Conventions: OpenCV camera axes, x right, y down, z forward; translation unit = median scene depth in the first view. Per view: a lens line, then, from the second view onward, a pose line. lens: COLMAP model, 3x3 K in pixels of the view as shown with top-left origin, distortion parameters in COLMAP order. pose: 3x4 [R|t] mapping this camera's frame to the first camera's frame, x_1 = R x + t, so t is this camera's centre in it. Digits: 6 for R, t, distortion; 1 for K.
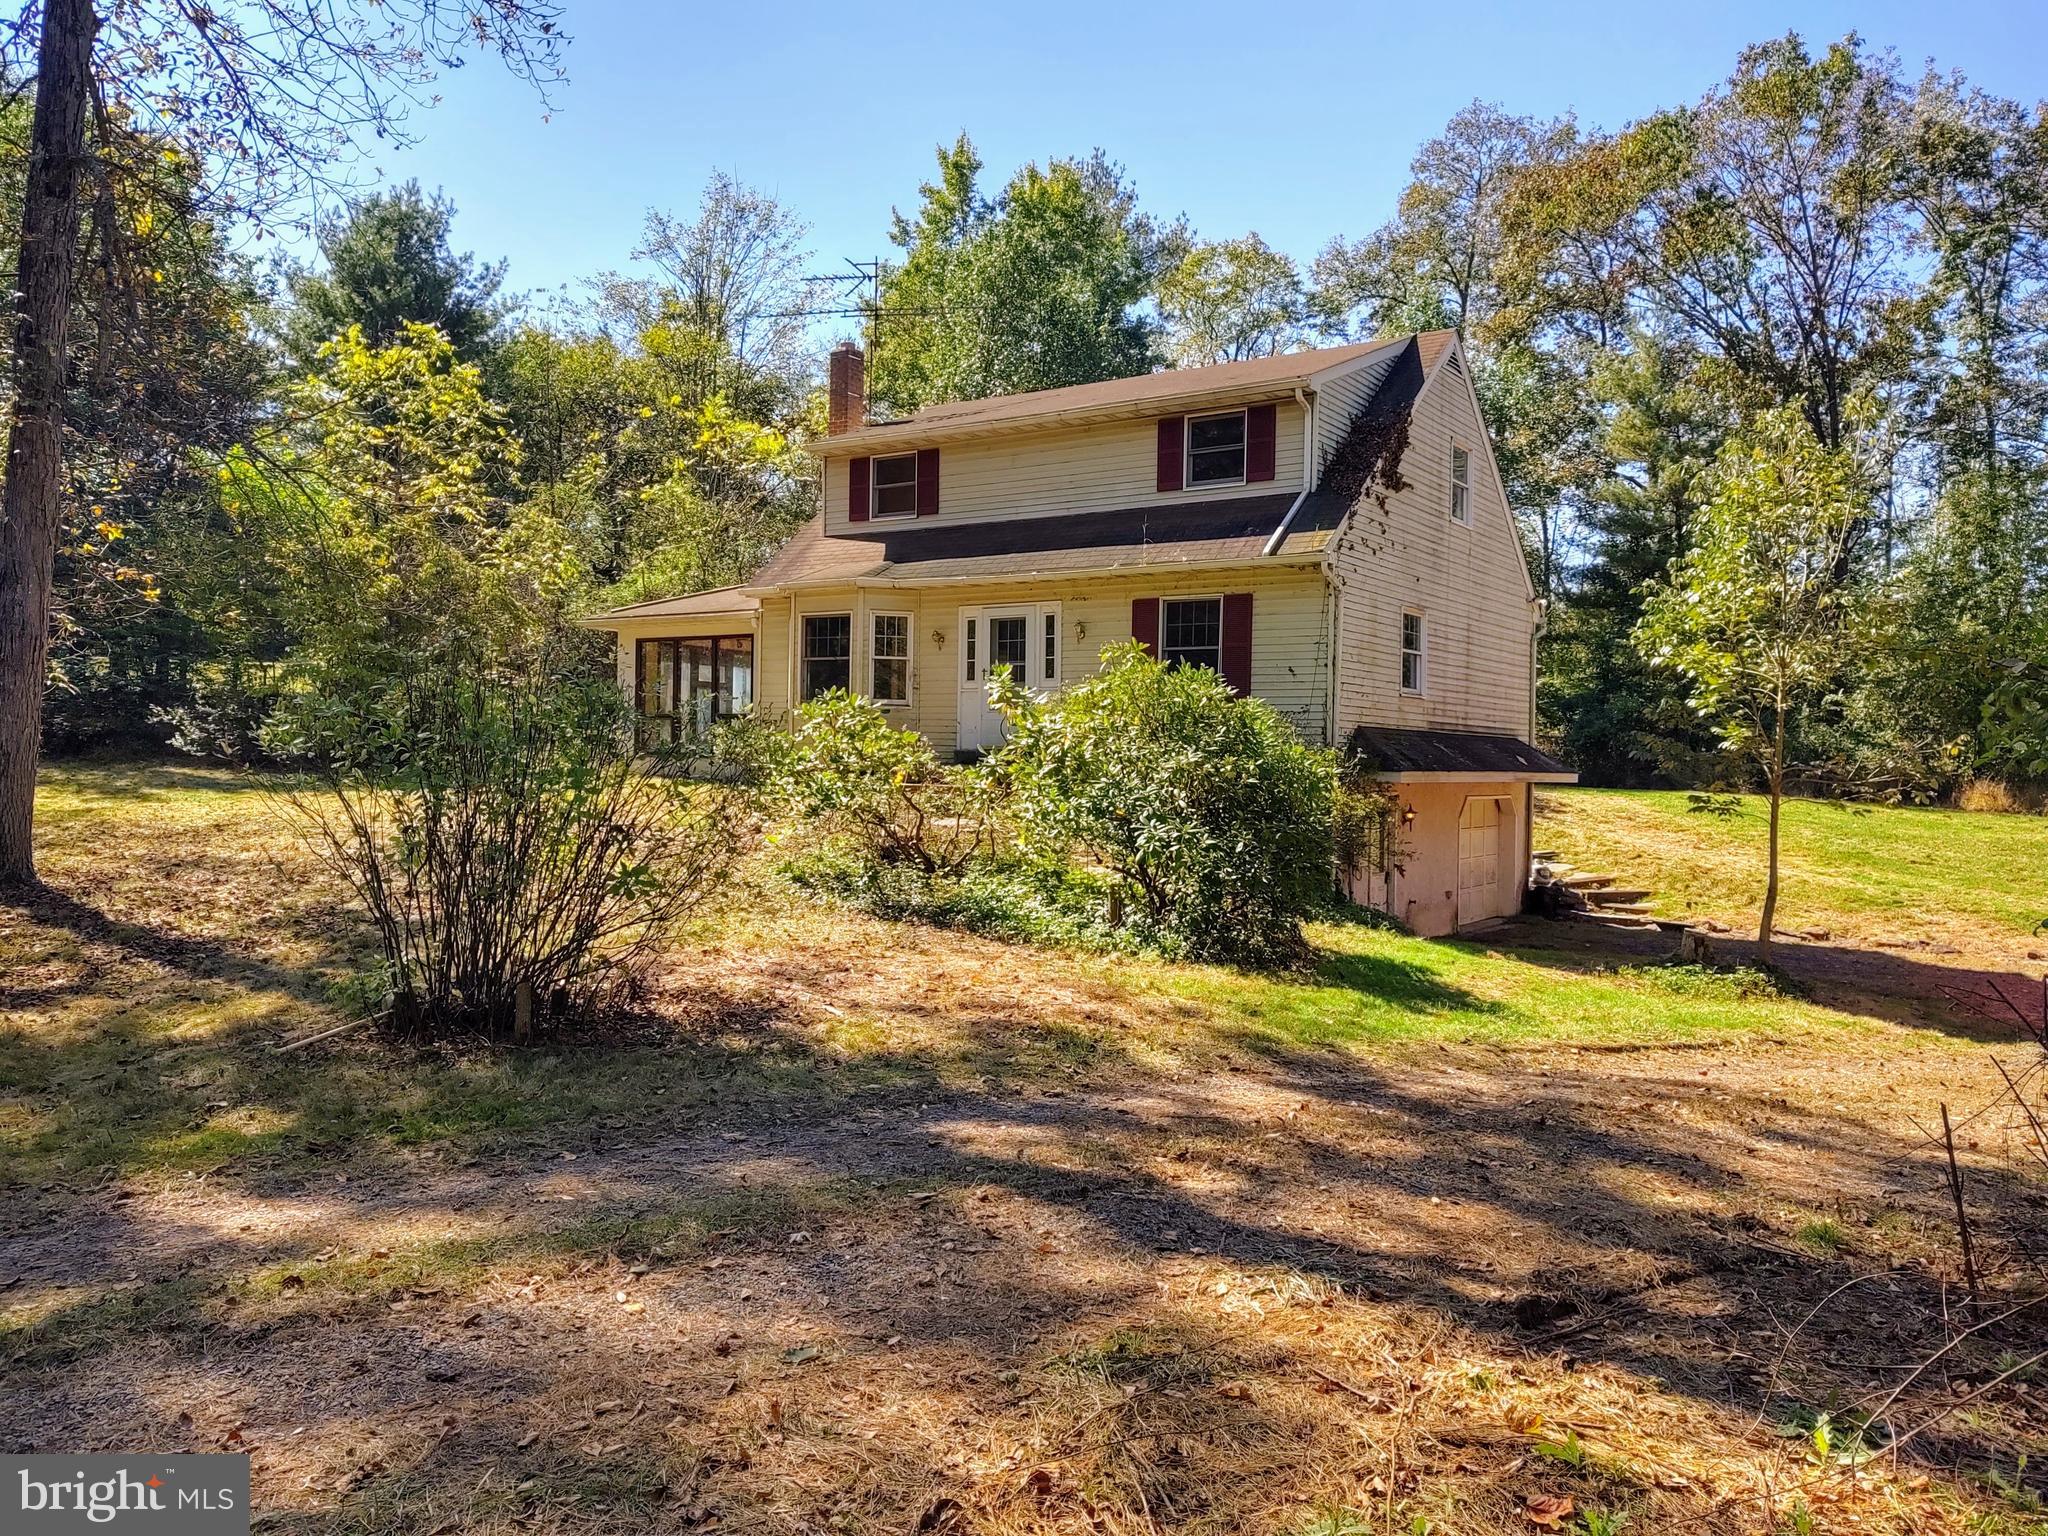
lens RADIAL K [[1561.6, 0, 1011.7], [0, 1561.6, 769.1], [0, 0, 1]] dist [0.004067, -0.002549]
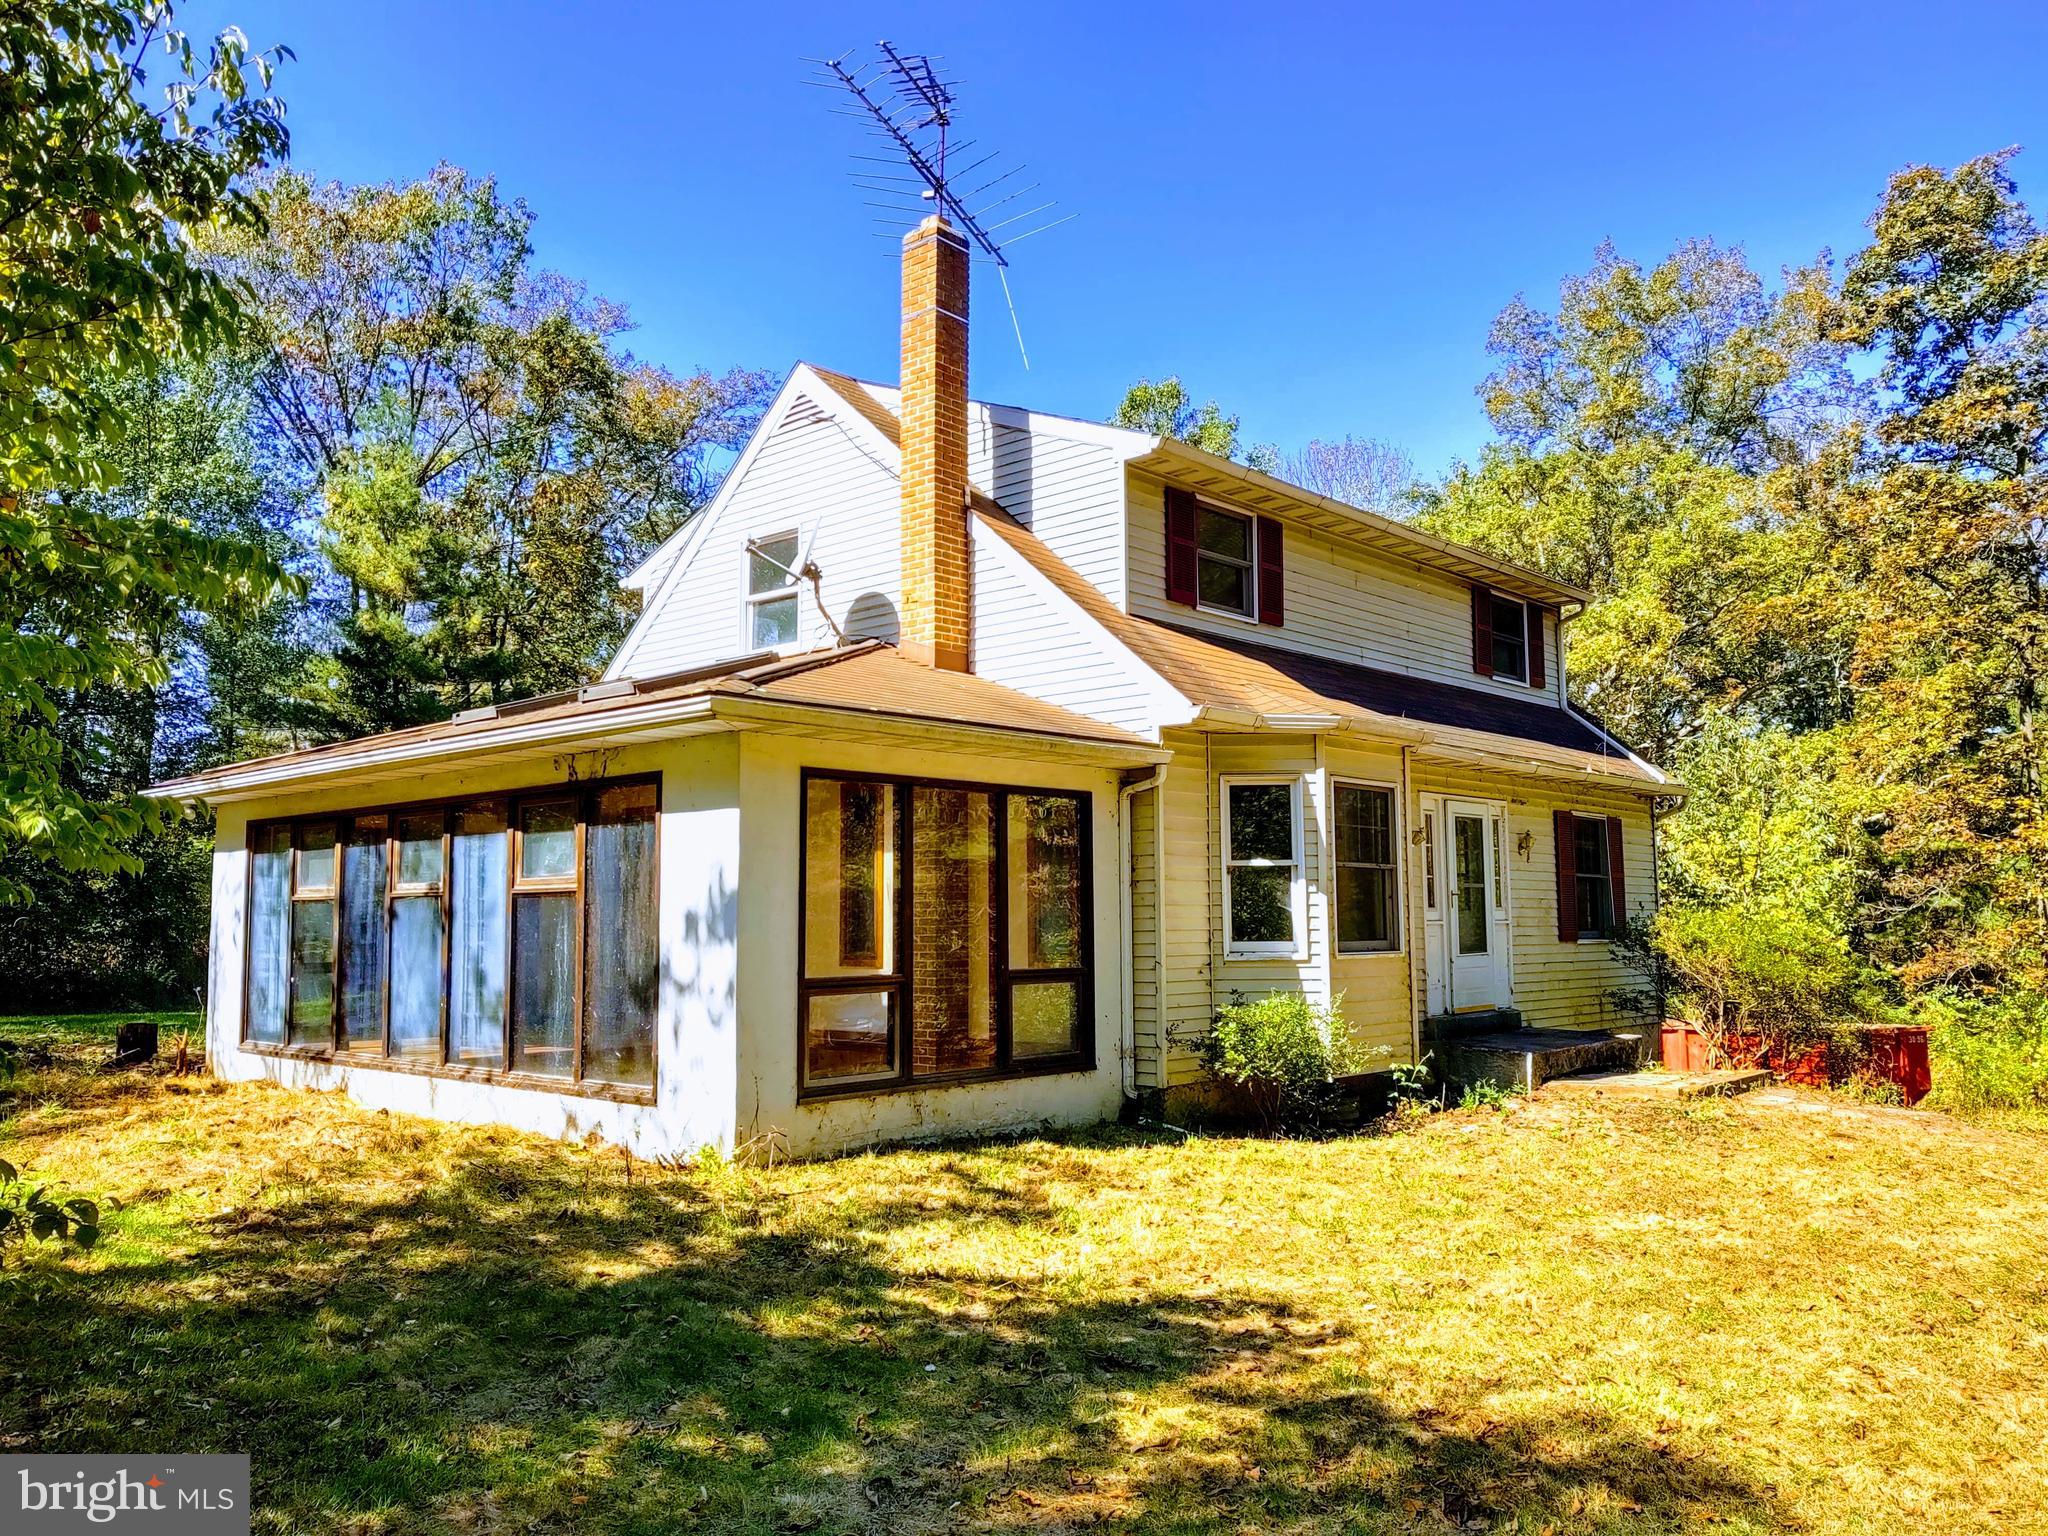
lens RADIAL K [[1527.2, 0, 1028.1], [0, 1527.2, 752.0], [0, 0, 1]] dist [0.082597, 0.000263]
pose [[0.132991, 0.086090, 0.987371, -0.688851], [0.010258, 0.996048, -0.088228, -0.066454], [-0.991064, 0.021862, 0.131582, 1.080849]]
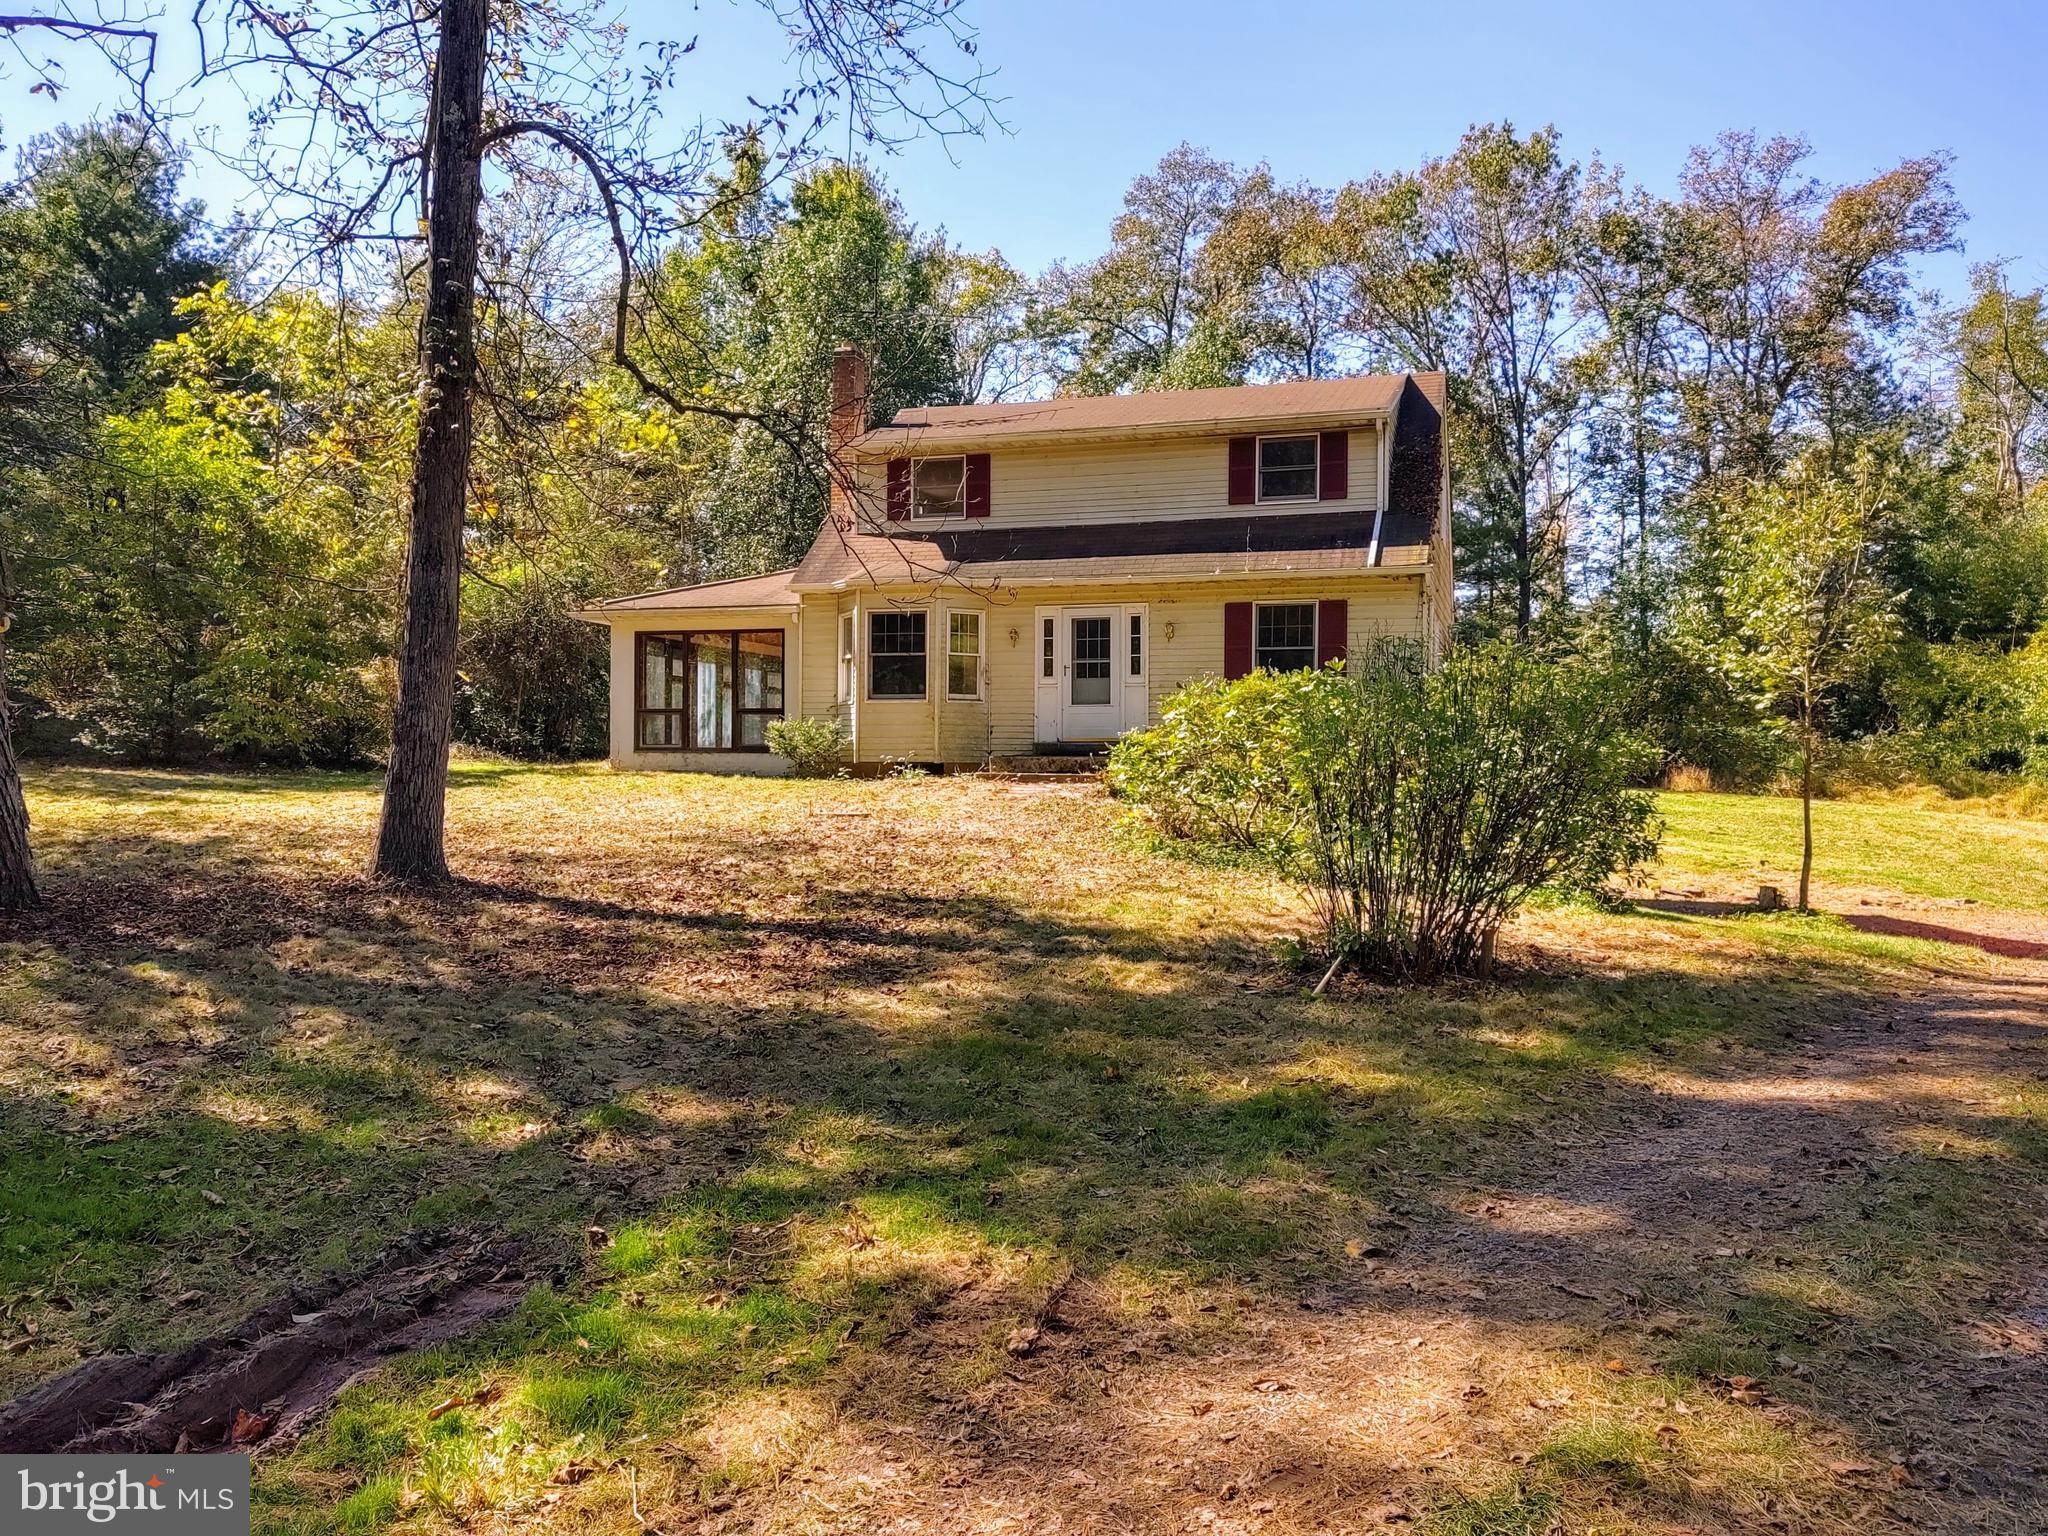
lens RADIAL K [[1555.3, 0, 1024.0], [0, 1555.3, 768.0], [0, 0, 1]] dist [0.055841, -0.118335]
pose [[0.957347, -0.010273, 0.288758, -0.346100], [0.010590, 0.999944, 0.000464, 0.004342], [-0.288747, 0.002614, 0.957402, -0.001306]]
